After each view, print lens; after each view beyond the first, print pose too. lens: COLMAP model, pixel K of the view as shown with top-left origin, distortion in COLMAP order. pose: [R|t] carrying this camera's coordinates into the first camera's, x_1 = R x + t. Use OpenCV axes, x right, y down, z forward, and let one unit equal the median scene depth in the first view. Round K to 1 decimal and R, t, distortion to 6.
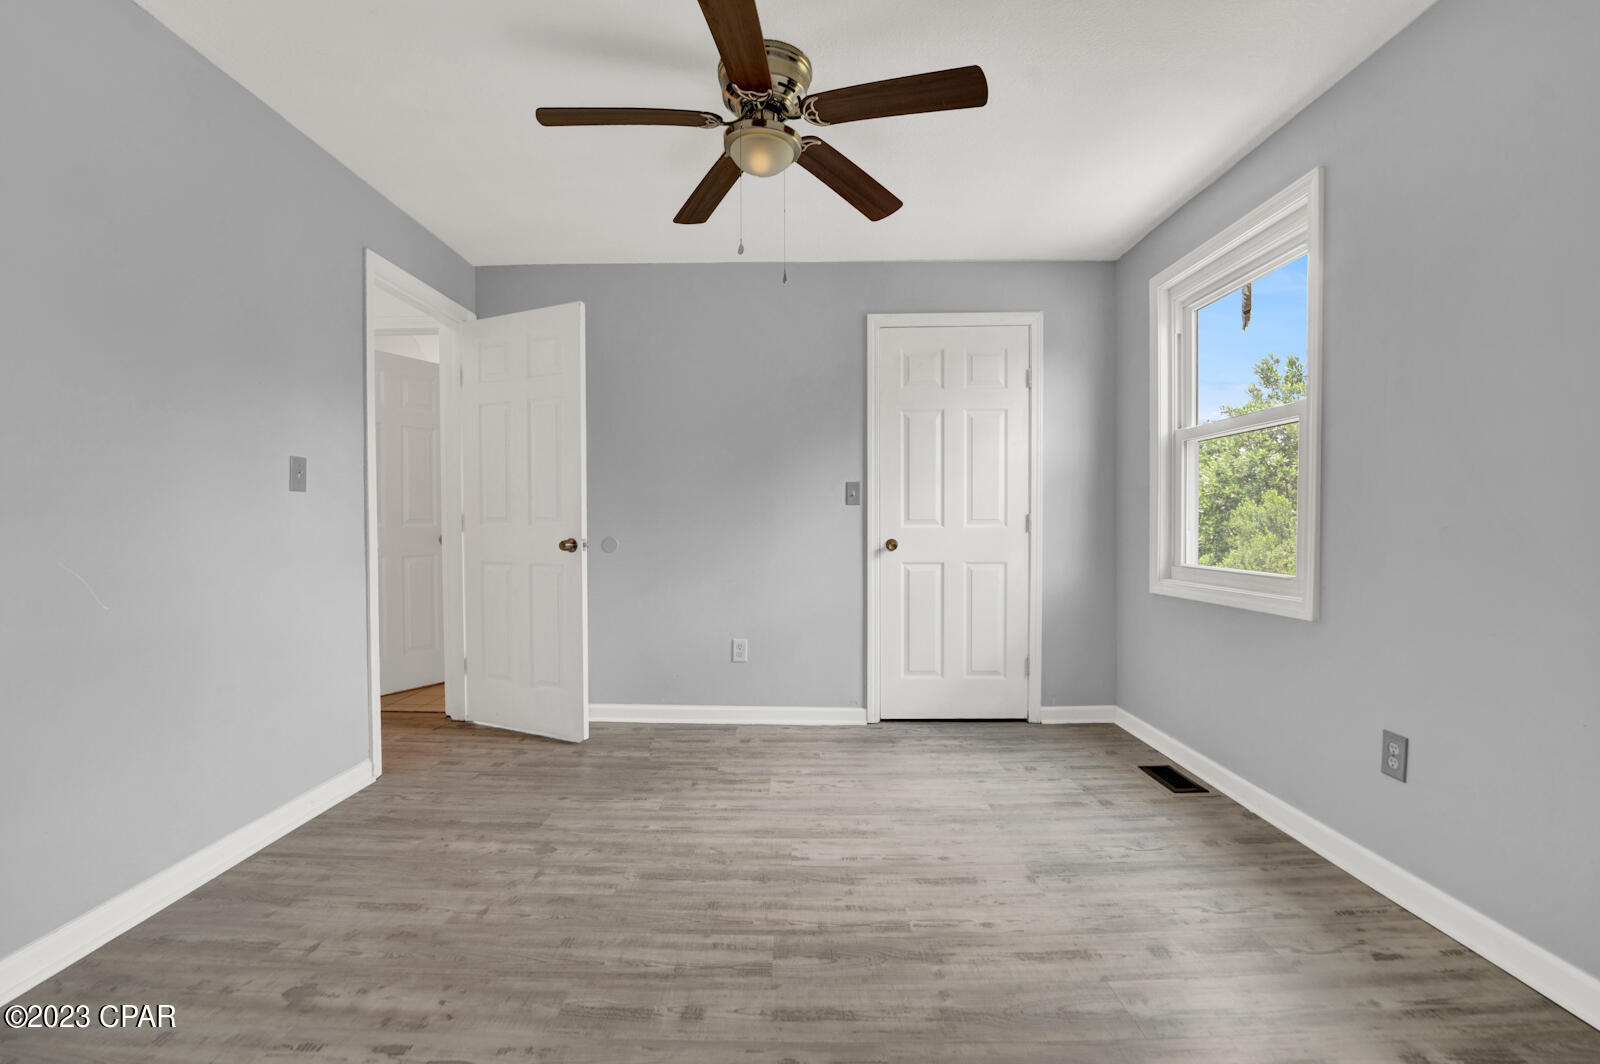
lens RADIAL K [[652.1, 0, 791.1], [0, 652.1, 538.6], [0, 0, 1]] dist [-0.028405, 0.003234]
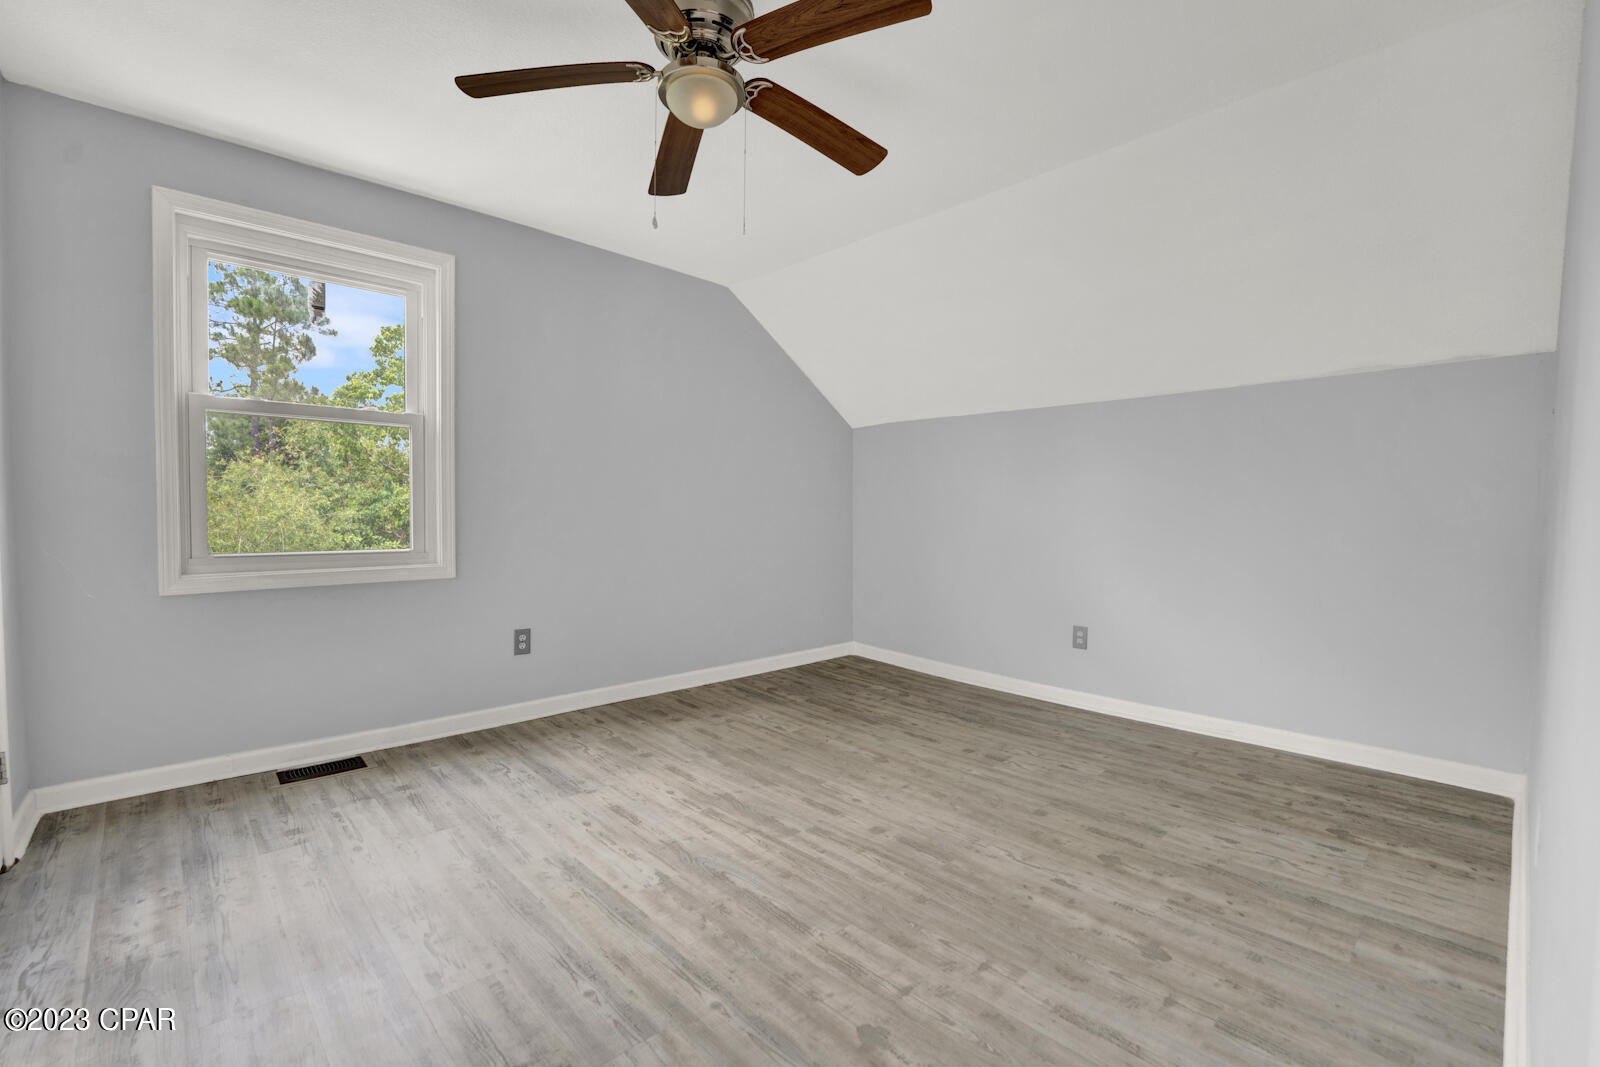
lens RADIAL K [[652.1, 0, 791.1], [0, 652.1, 540.1], [0, 0, 1]] dist [-0.028405, 0.003234]
pose [[-0.665924, -0.040114, 0.744940, -0.834251], [0.006414, 0.998208, 0.059487, -0.037184], [-0.745992, 0.044392, -0.664474, 1.568688]]
